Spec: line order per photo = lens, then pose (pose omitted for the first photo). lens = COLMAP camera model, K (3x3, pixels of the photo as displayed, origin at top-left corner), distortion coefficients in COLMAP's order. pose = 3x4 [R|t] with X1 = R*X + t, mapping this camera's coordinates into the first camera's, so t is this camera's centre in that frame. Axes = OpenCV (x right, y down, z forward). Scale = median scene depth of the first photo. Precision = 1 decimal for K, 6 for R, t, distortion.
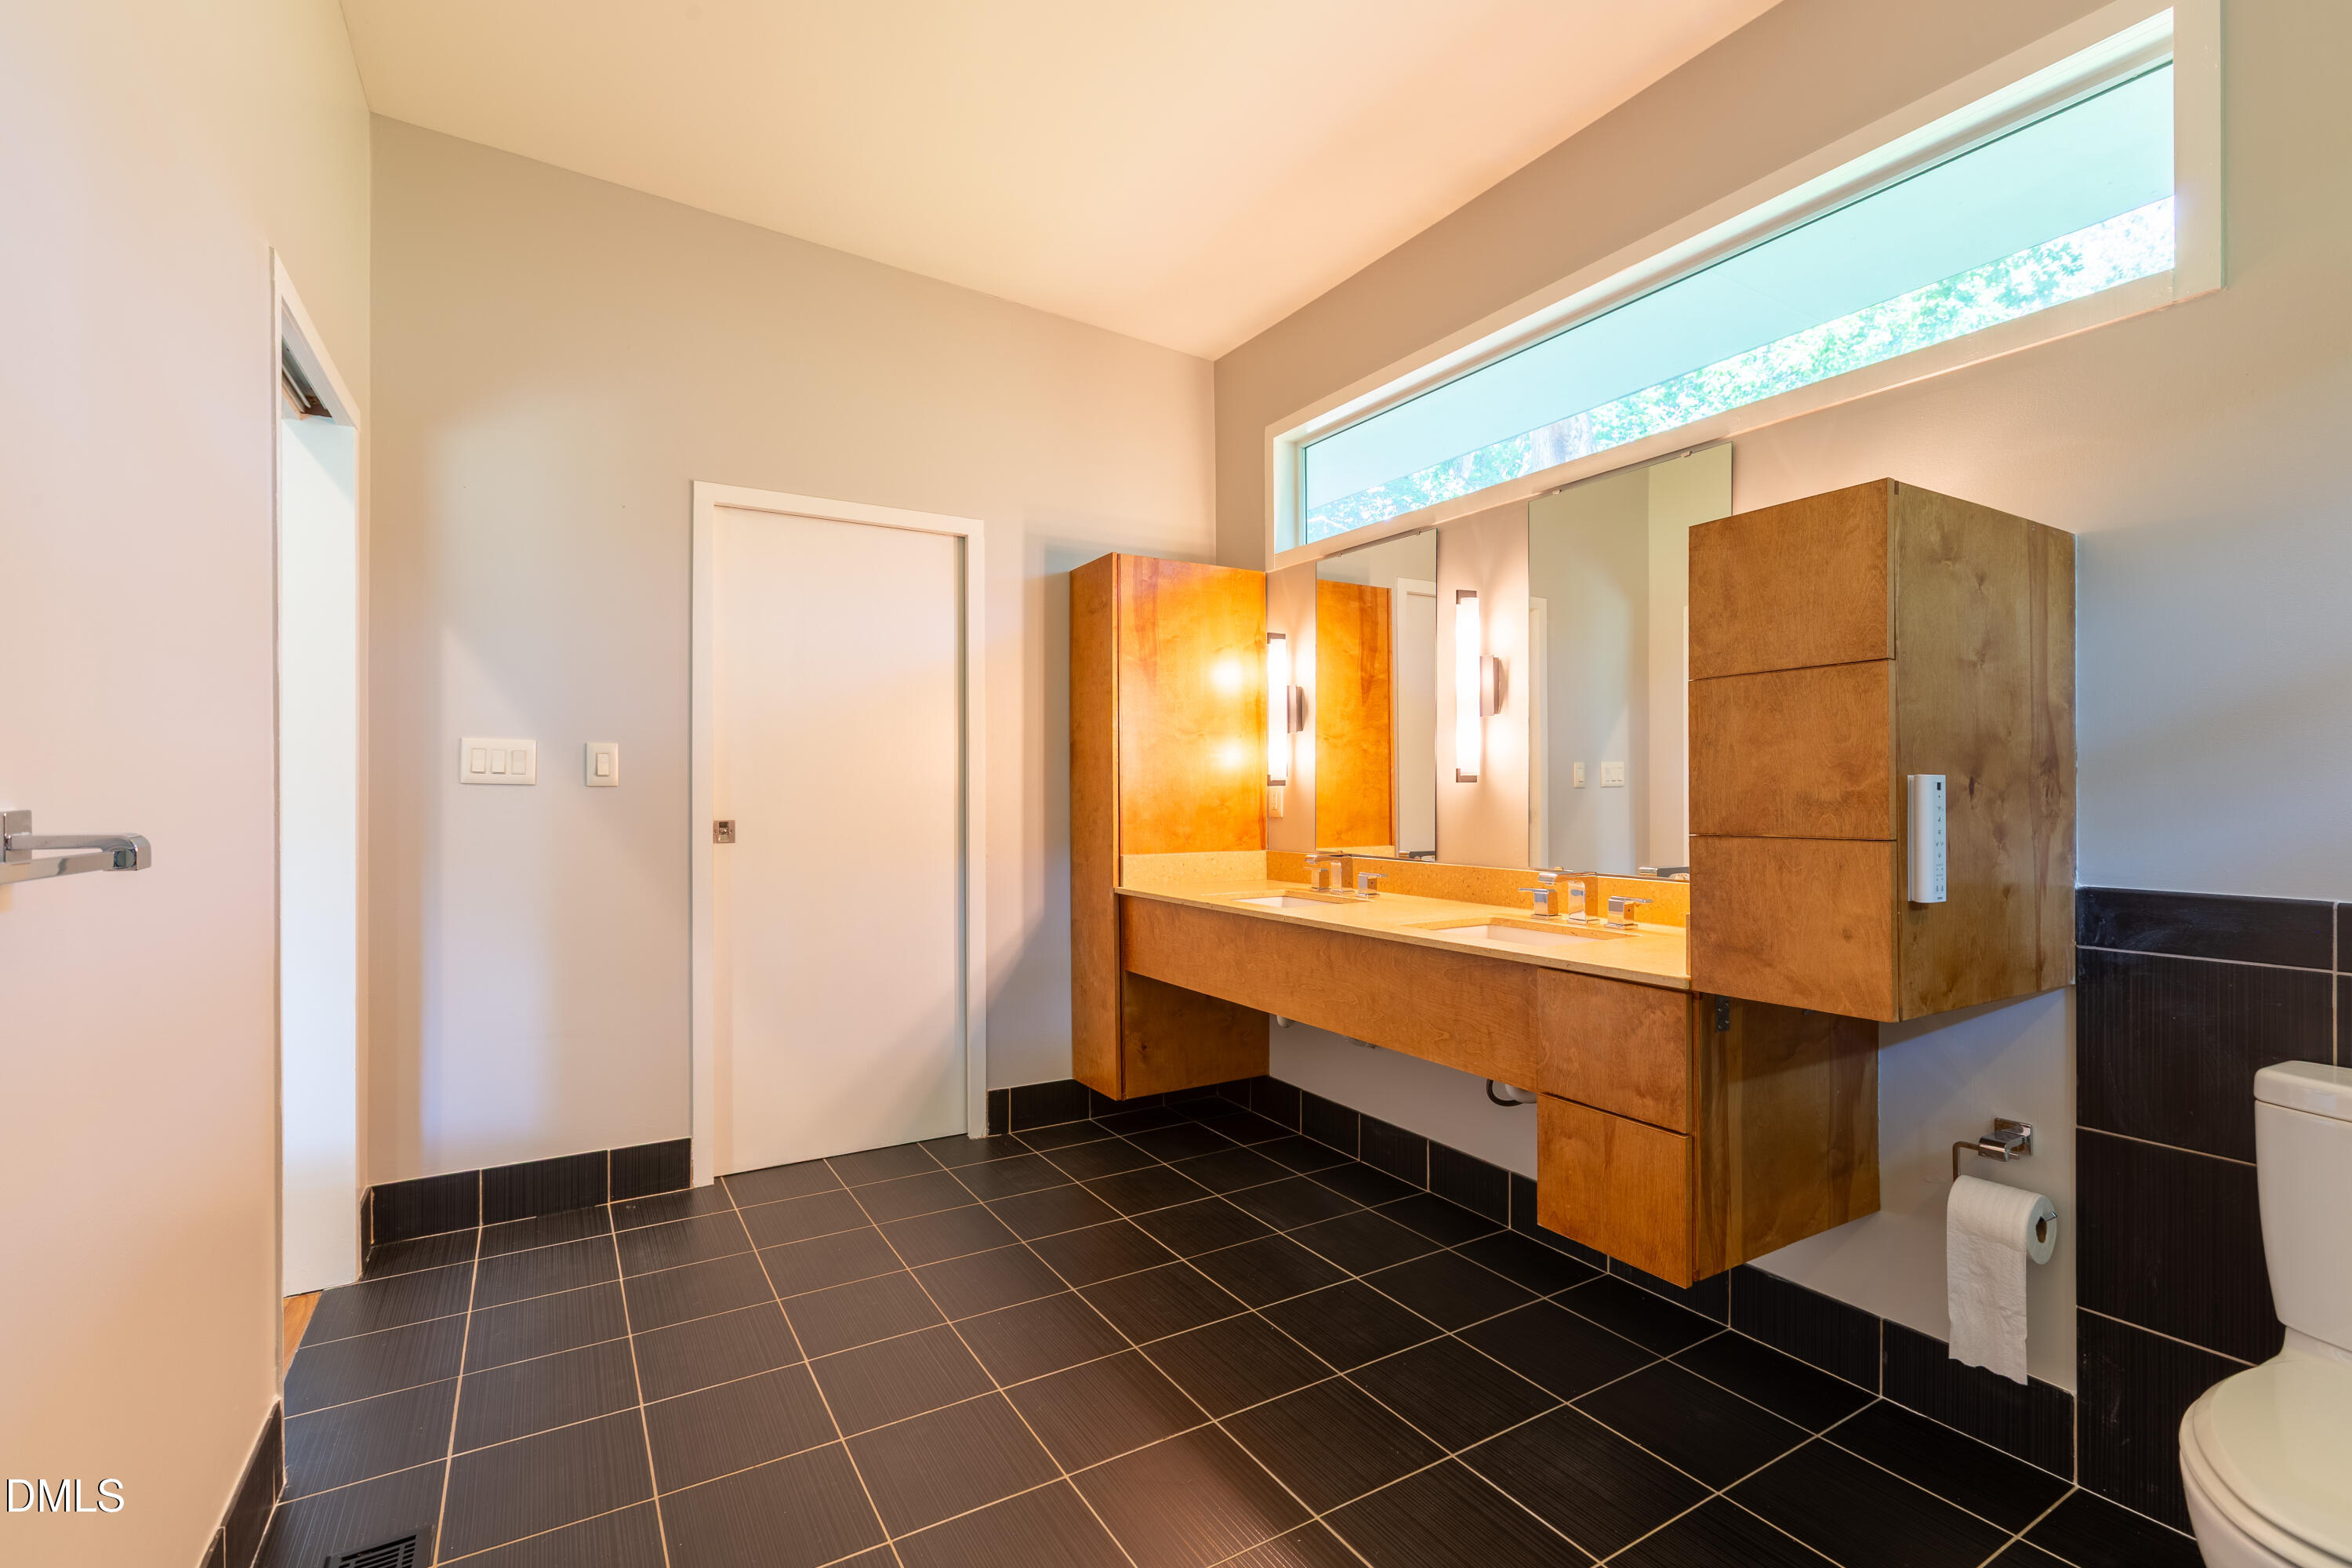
lens RADIAL K [[1048.8, 0, 1178.7], [0, 1048.8, 791.9], [0, 0, 1]] dist [0.012002, -0.000037]
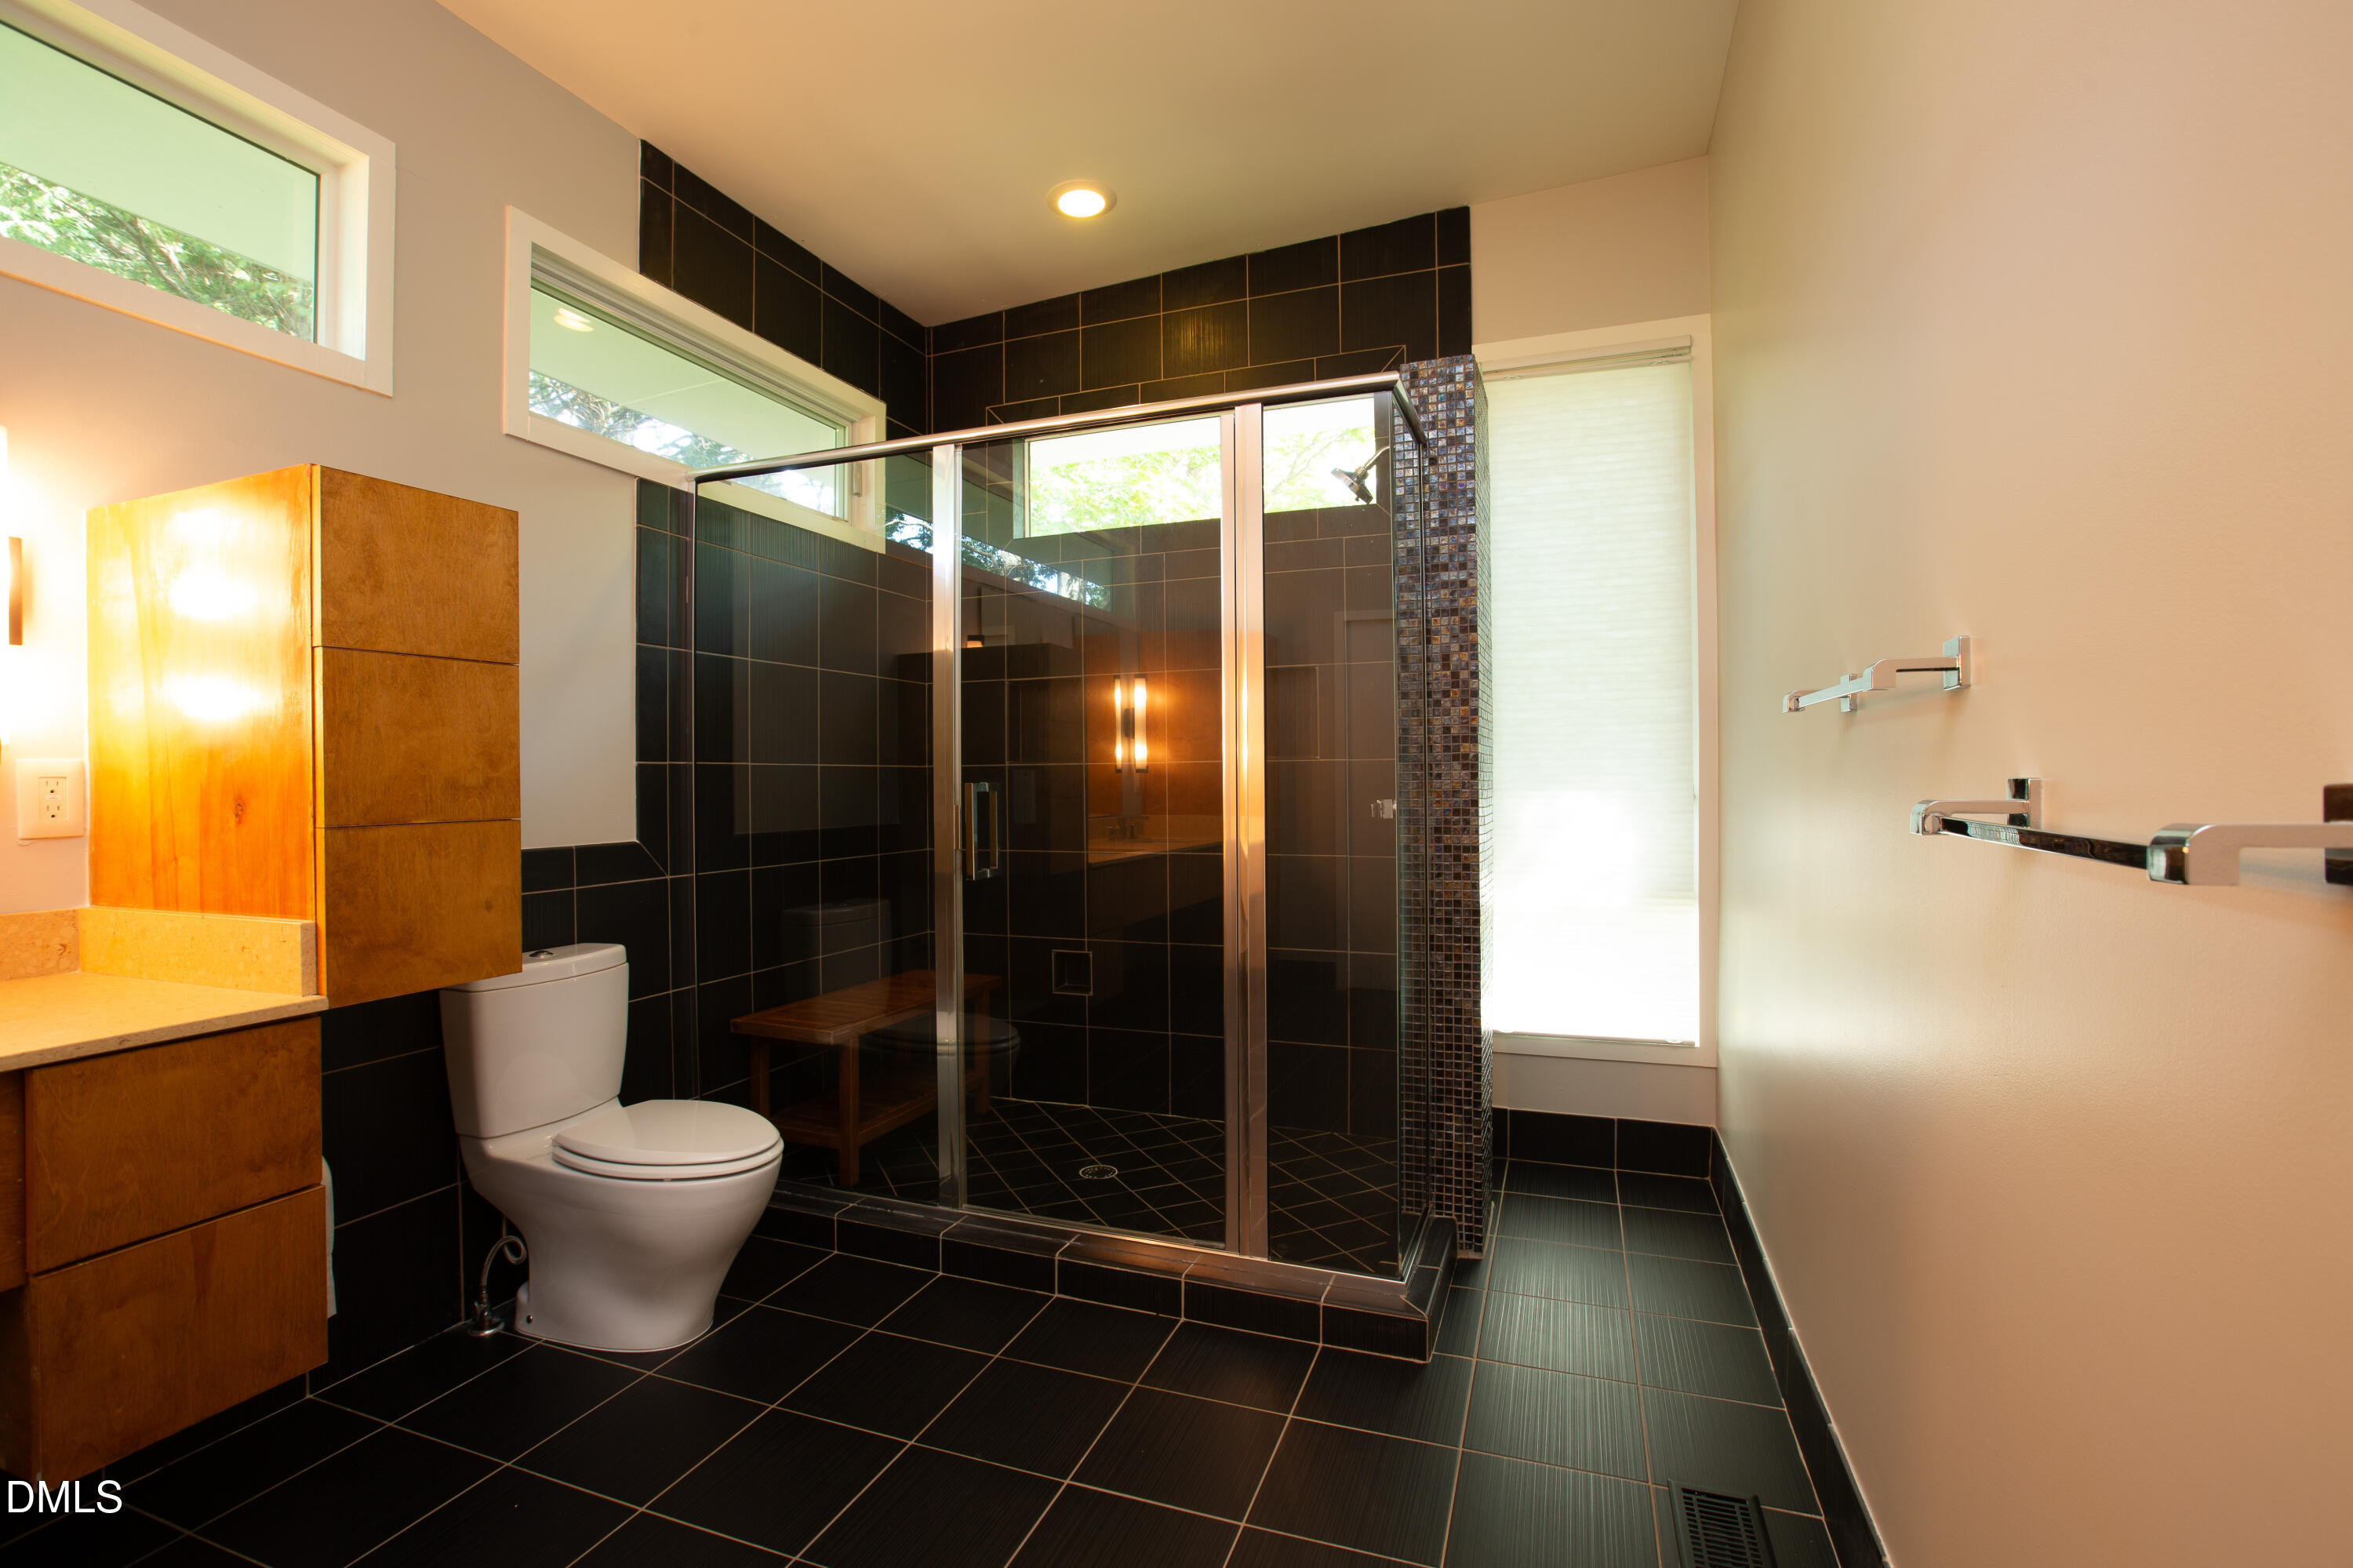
lens RADIAL K [[1069.4, 0, 1184.0], [0, 1069.4, 771.4], [0, 0, 1]] dist [0.004797, 0.000245]
pose [[-0.616084, 0.007375, 0.787646, -0.651029], [0.004475, 0.999973, -0.005863, 0.003465], [-0.787667, -0.000088, -0.616101, 1.025336]]
